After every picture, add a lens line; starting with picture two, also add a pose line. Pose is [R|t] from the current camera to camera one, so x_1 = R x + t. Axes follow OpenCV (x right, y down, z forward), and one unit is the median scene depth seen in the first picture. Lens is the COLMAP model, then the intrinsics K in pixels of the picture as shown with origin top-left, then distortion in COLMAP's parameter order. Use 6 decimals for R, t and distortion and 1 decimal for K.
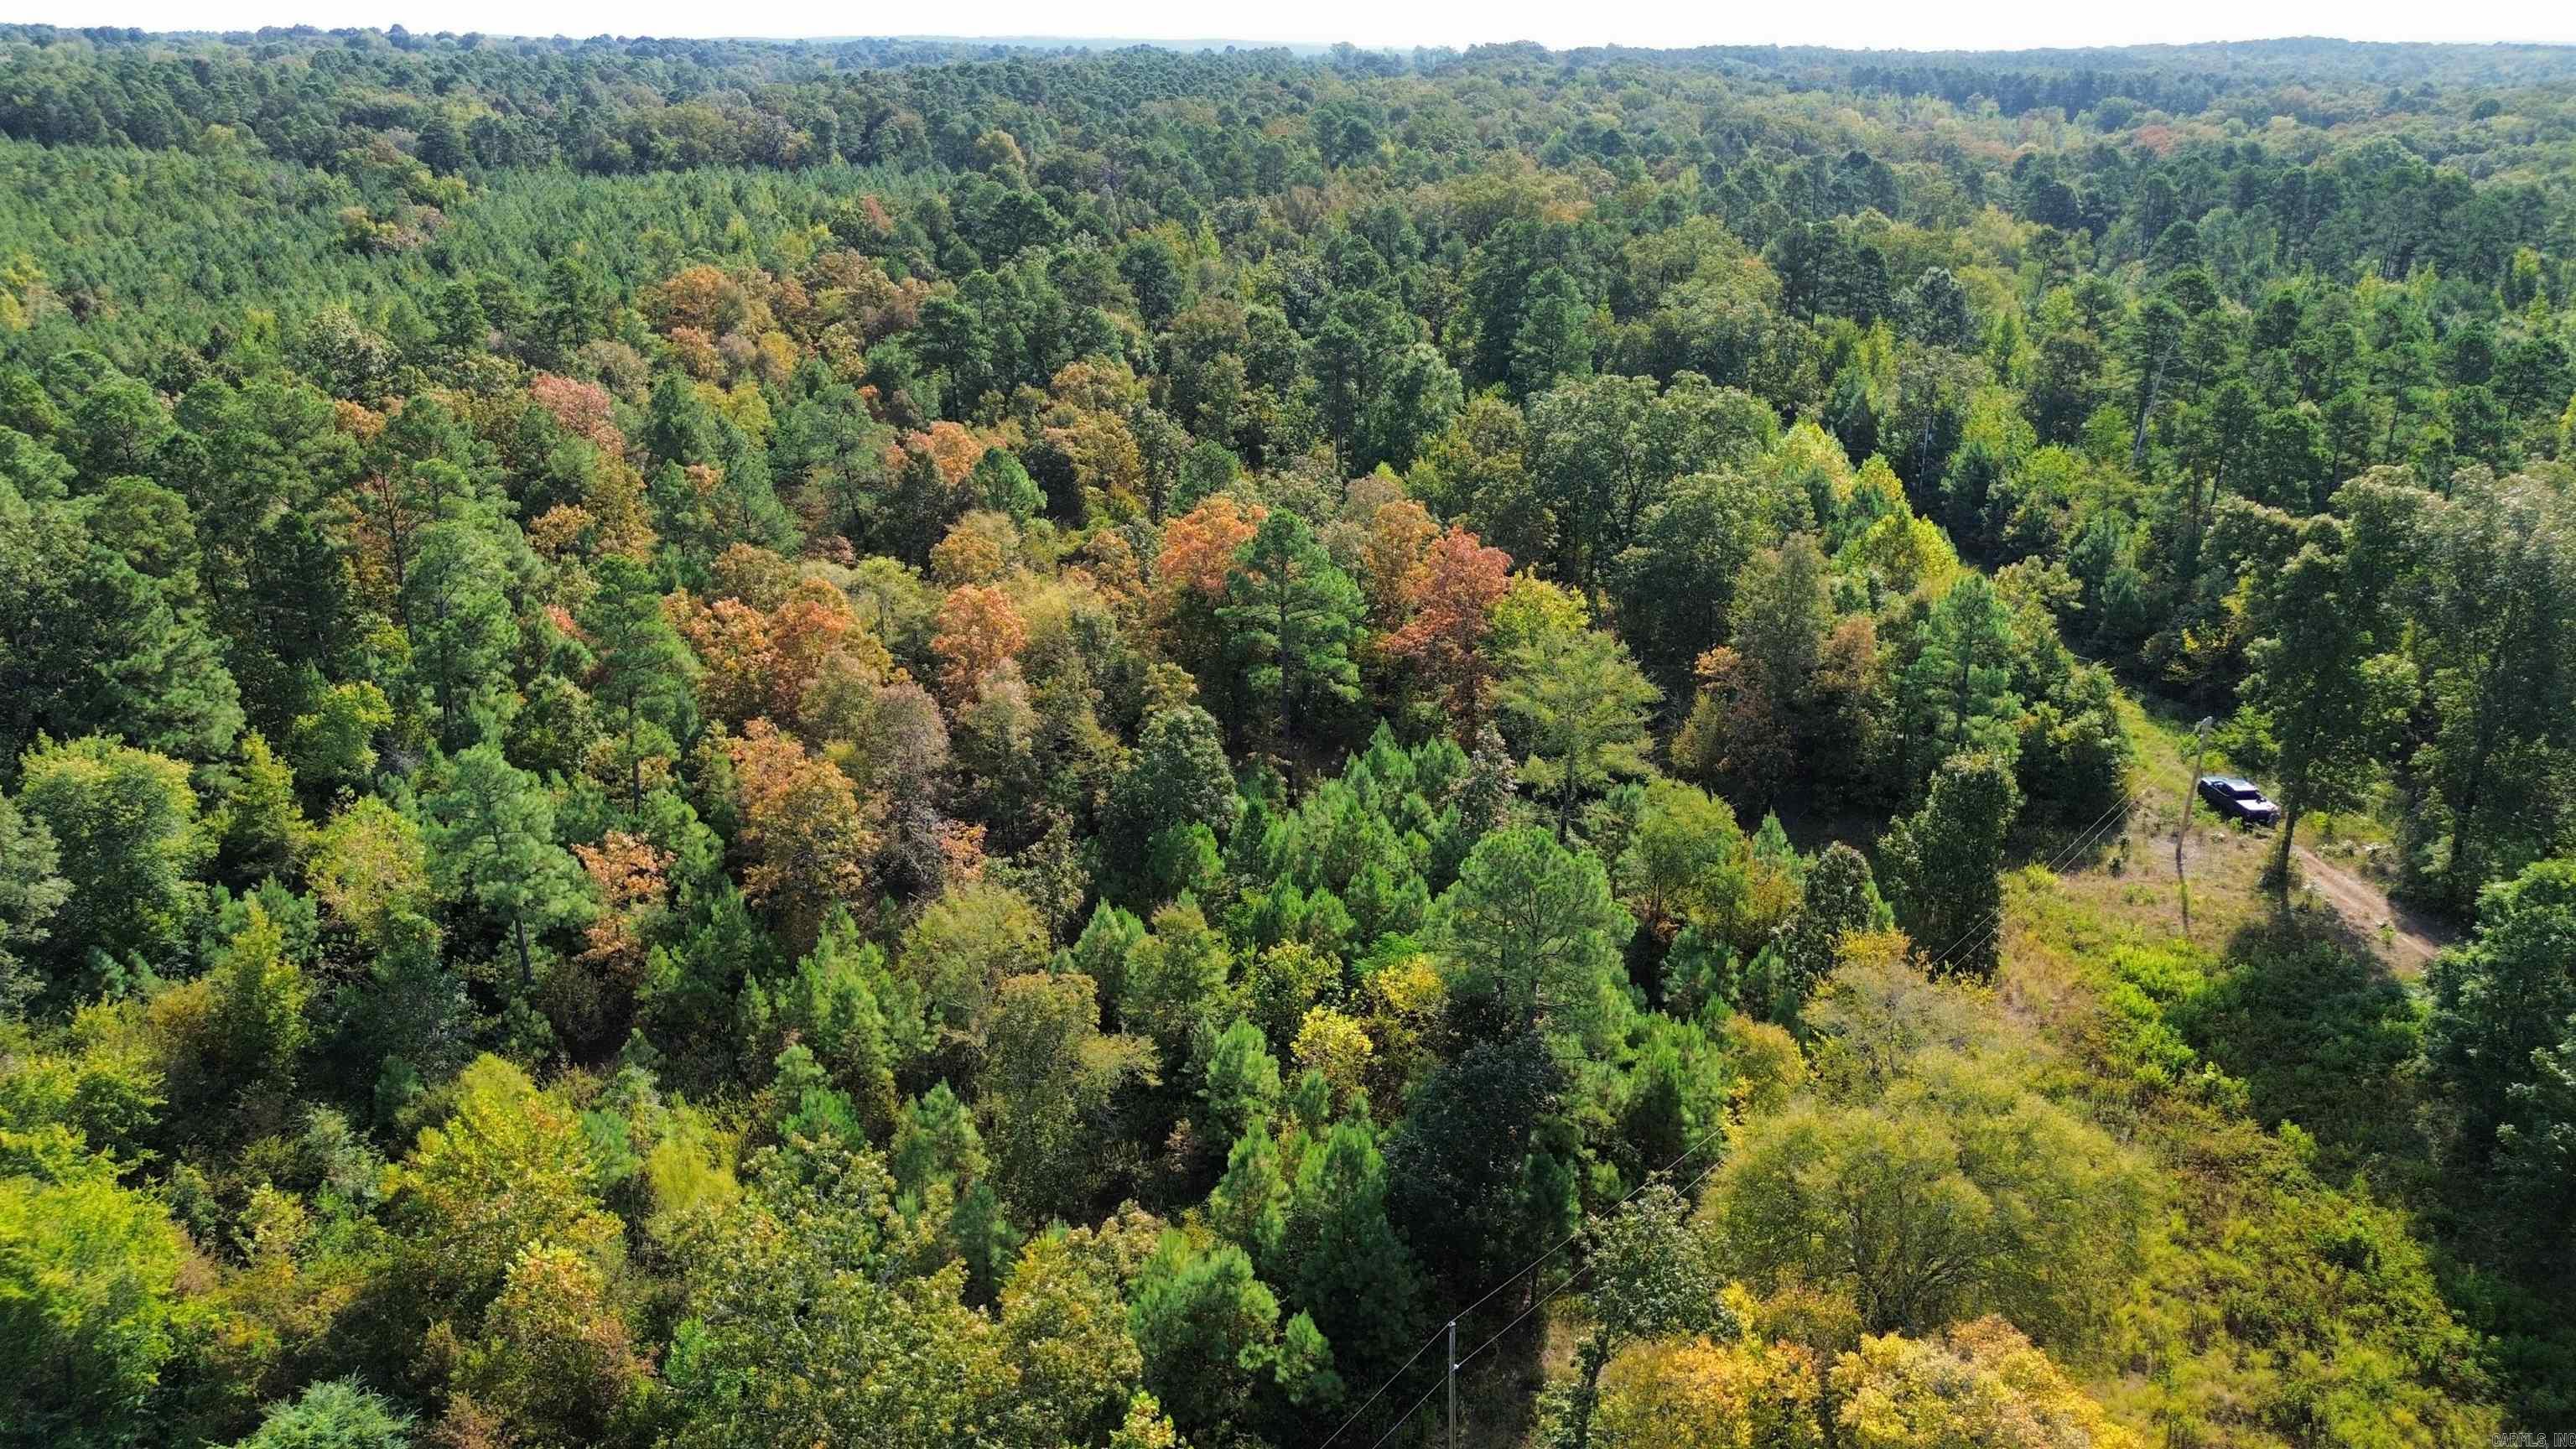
lens RADIAL K [[1840.1, 0, 1288.0], [0, 1840.1, 724.5], [0, 0, 1]] dist [0.104695, -0.103160]
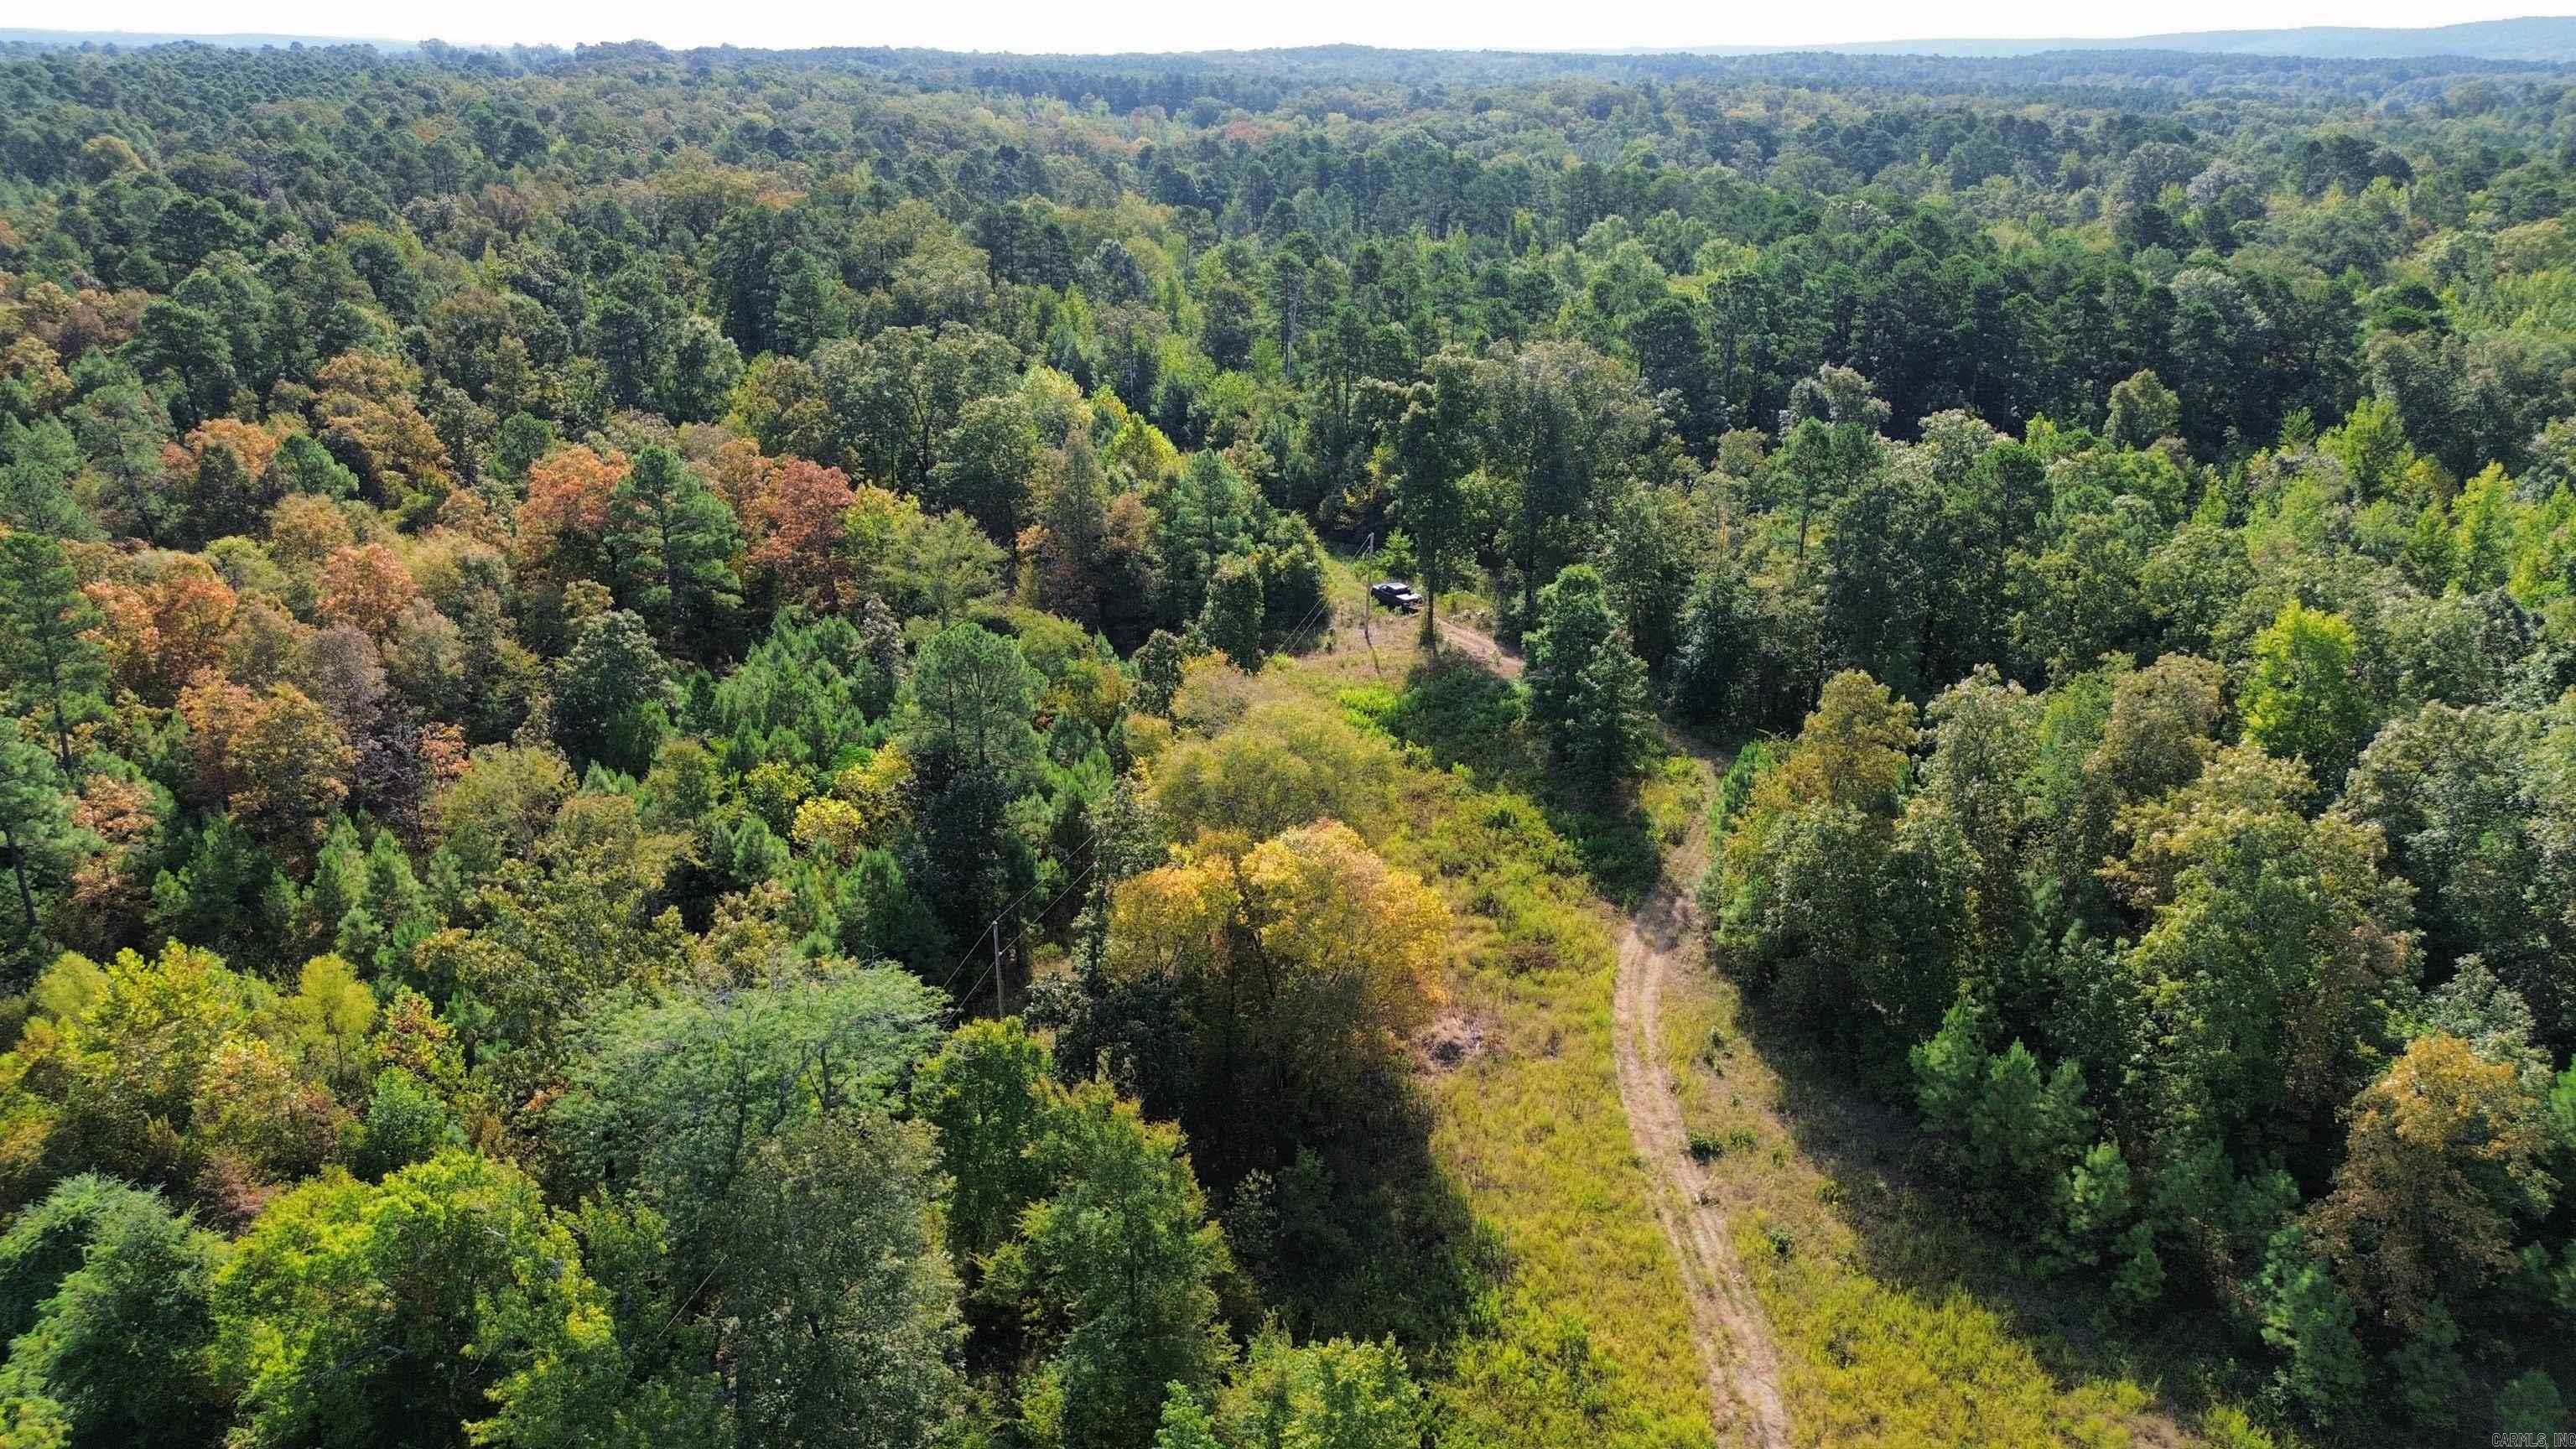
lens RADIAL K [[1825.2, 0, 1284.5], [0, 1825.2, 727.1], [0, 0, 1]] dist [0.078733, -0.078970]
pose [[0.904569, -0.150679, 0.398812, -0.098272], [0.148666, 0.988226, 0.036173, 0.055827], [-0.399567, 0.026569, 0.916319, -0.163930]]
